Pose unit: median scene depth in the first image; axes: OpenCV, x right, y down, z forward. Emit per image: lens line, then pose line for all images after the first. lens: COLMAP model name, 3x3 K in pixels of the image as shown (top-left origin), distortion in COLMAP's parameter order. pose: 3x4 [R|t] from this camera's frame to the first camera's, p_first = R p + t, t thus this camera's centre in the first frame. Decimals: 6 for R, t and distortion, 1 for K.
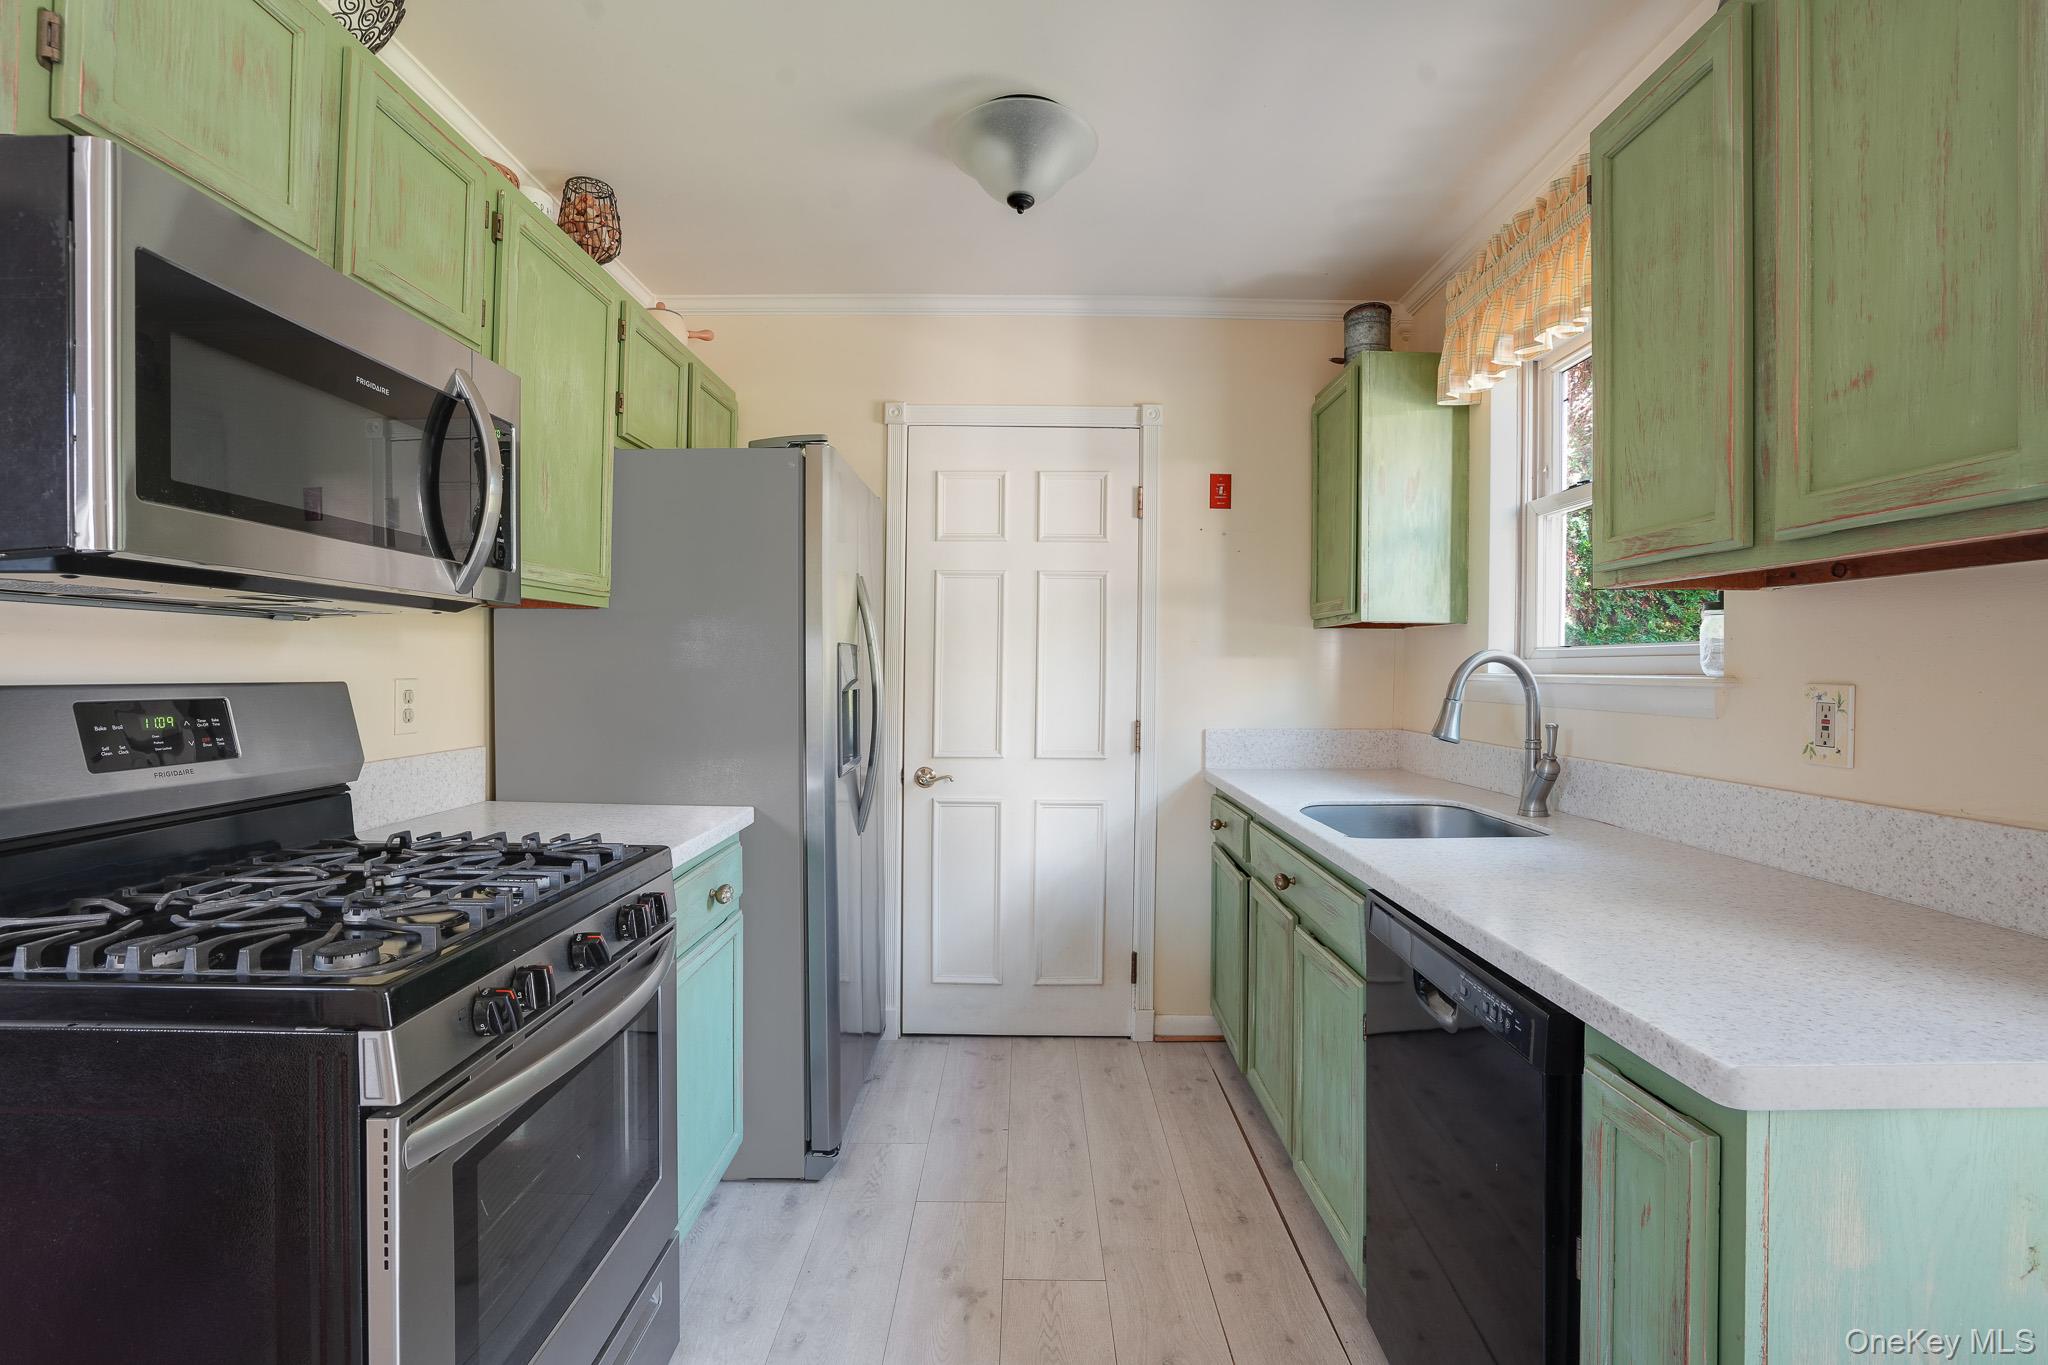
lens RADIAL K [[950.1, 0, 1021.0], [0, 950.1, 673.5], [0, 0, 1]] dist [-0.062091, 0.025044]
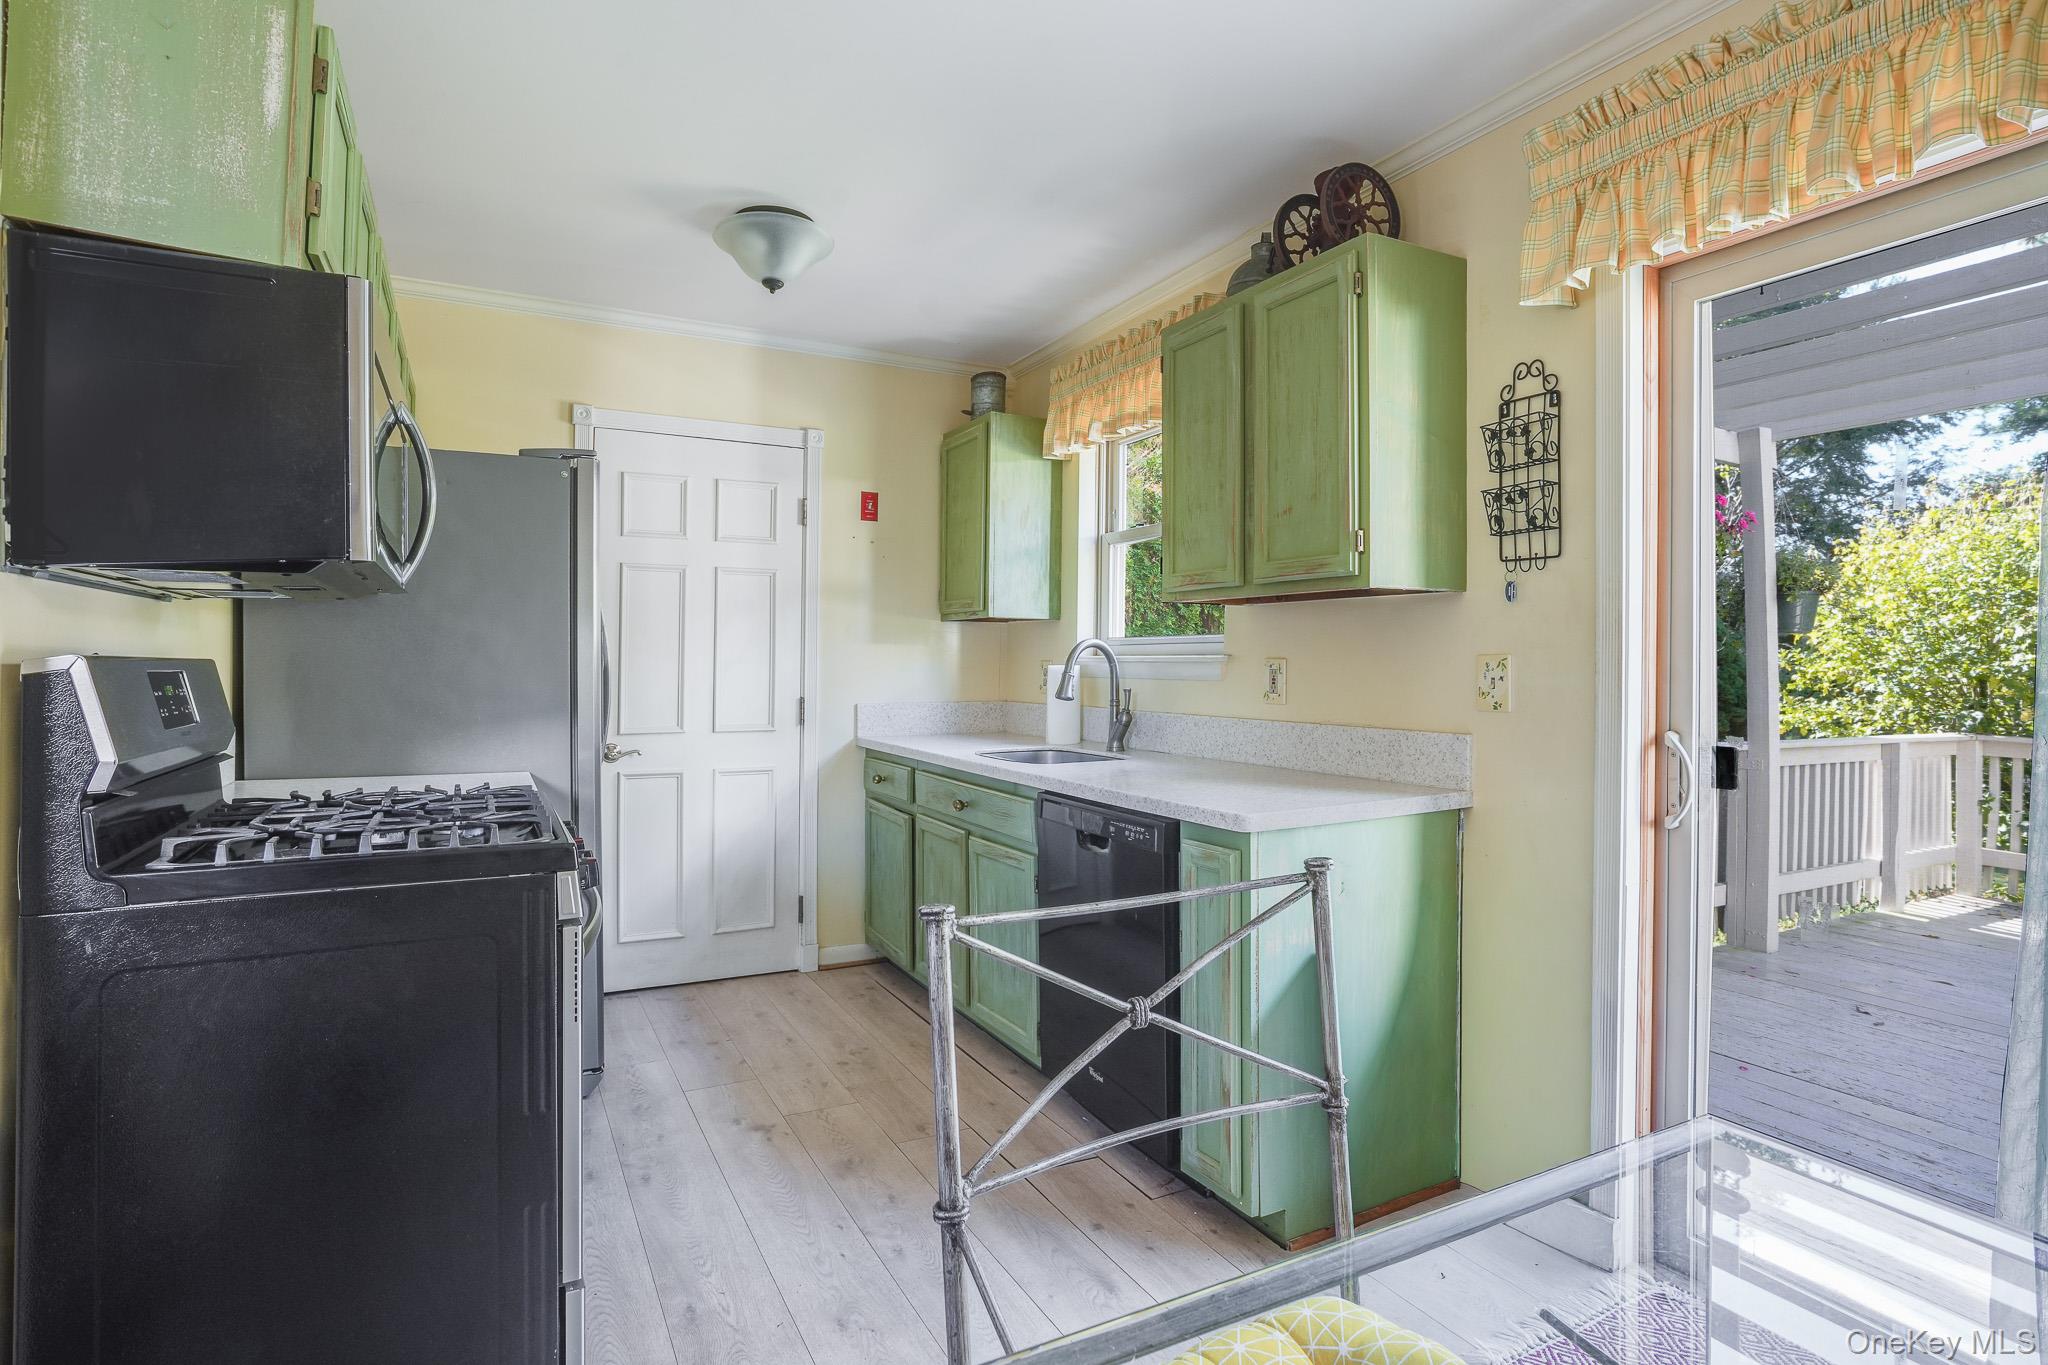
lens RADIAL K [[1057.6, 0, 1020.8], [0, 1057.6, 660.0], [0, 0, 1]] dist [-0.052352, 0.030122]
pose [[0.883909, -0.000799, 0.467658, -0.341671], [0.003482, 0.999982, -0.004873, 0.014436], [-0.467645, 0.005936, 0.883896, -0.384089]]
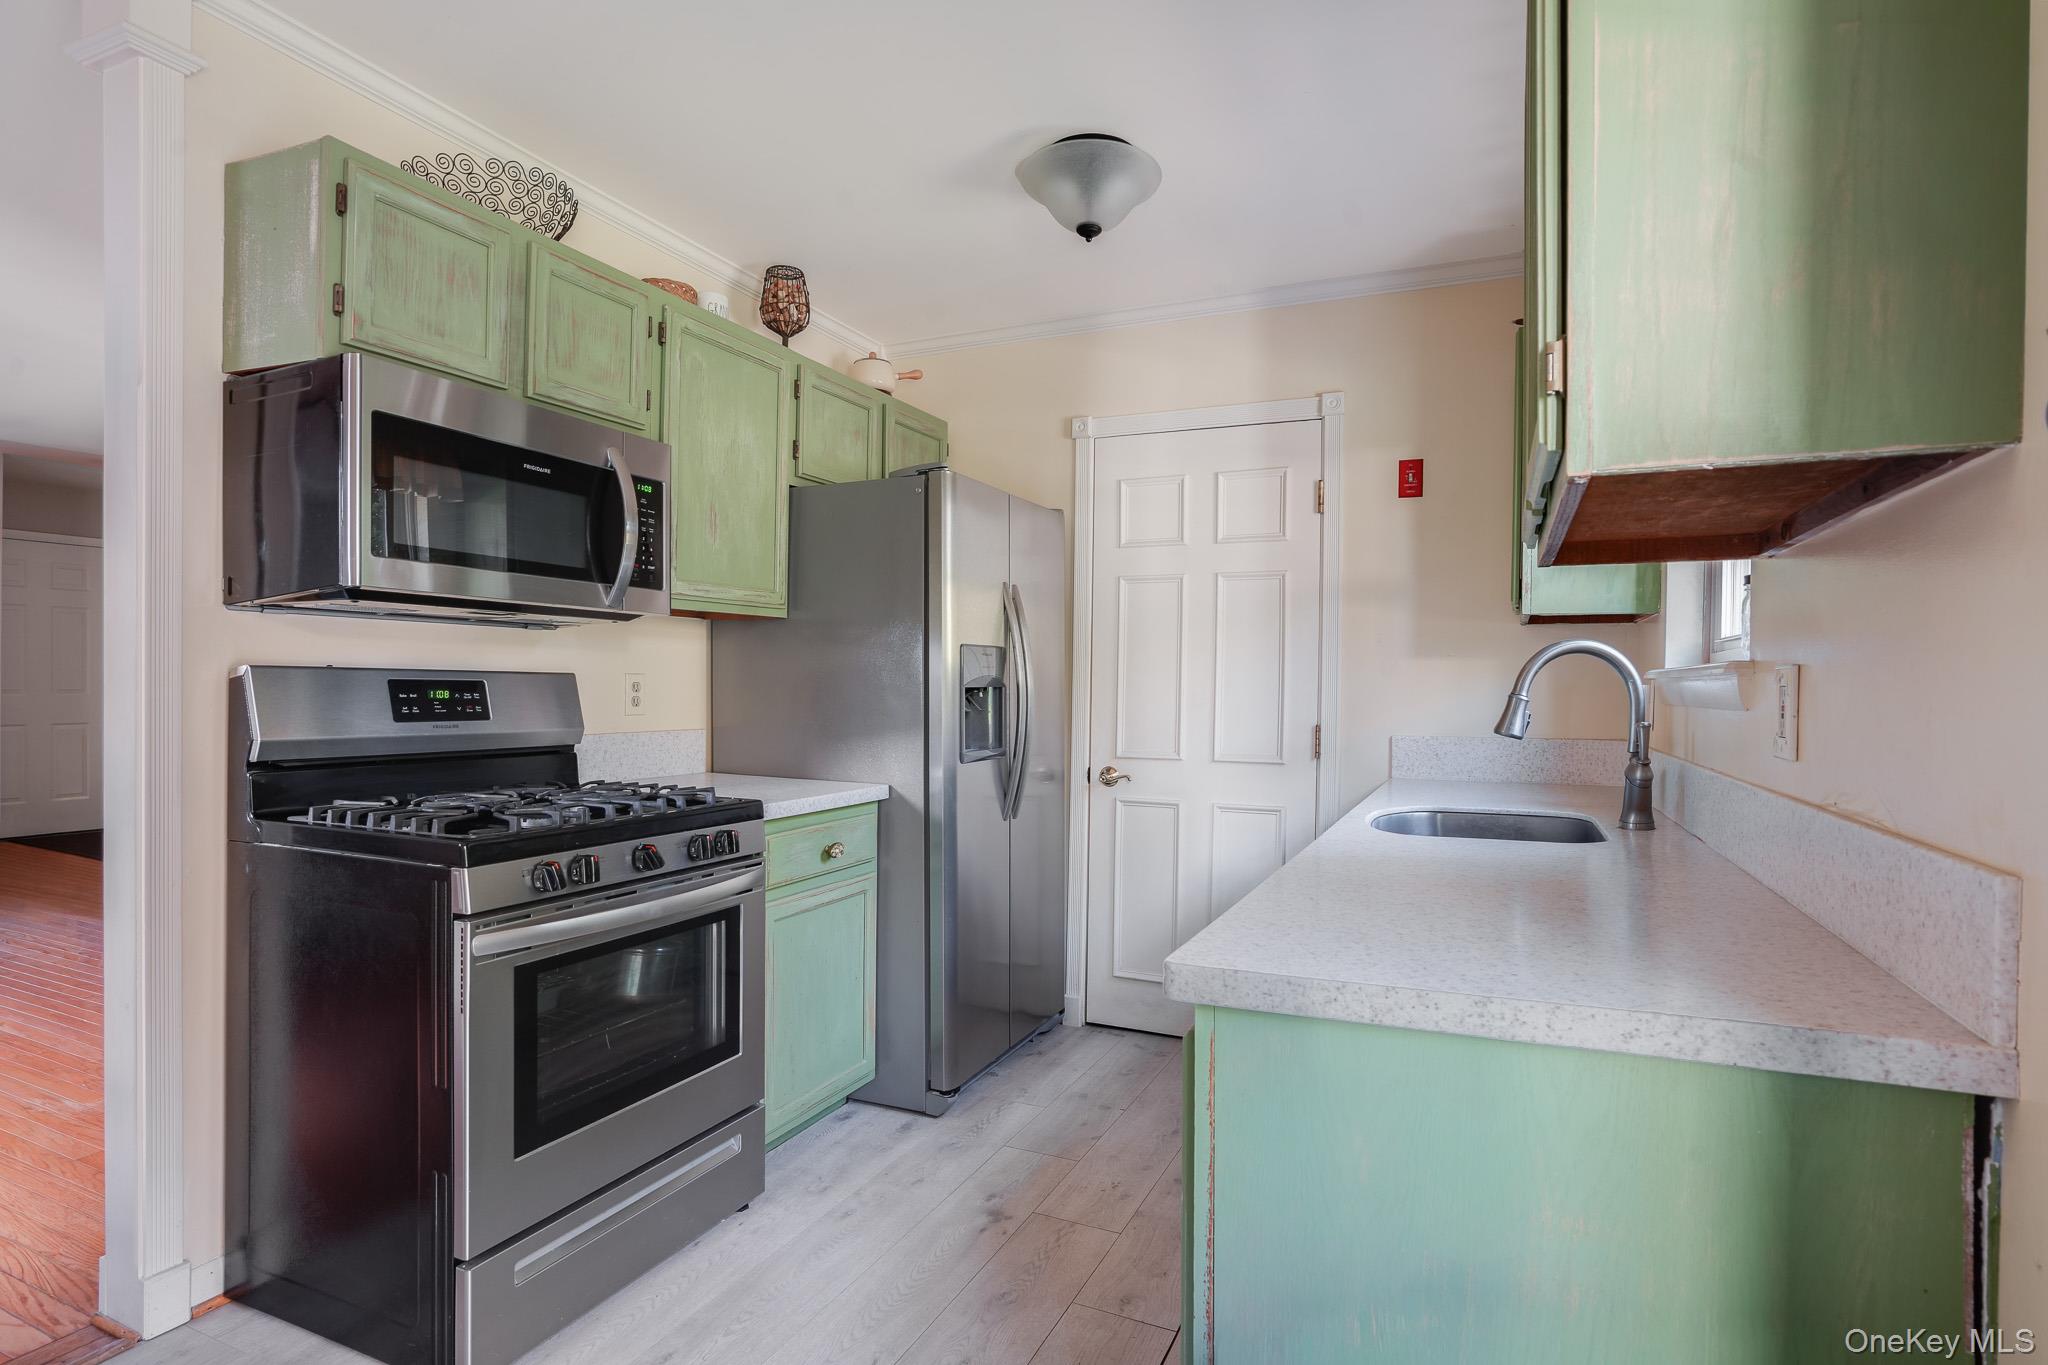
lens RADIAL K [[1042.7, 0, 1021.4], [0, 1042.7, 697.4], [0, 0, 1]] dist [-0.038916, 0.000782]
pose [[0.909489, 0.007032, -0.415669, 0.394582], [-0.006030, 0.999975, 0.003724, 0.026679], [0.415684, -0.000881, 0.909508, -0.105572]]
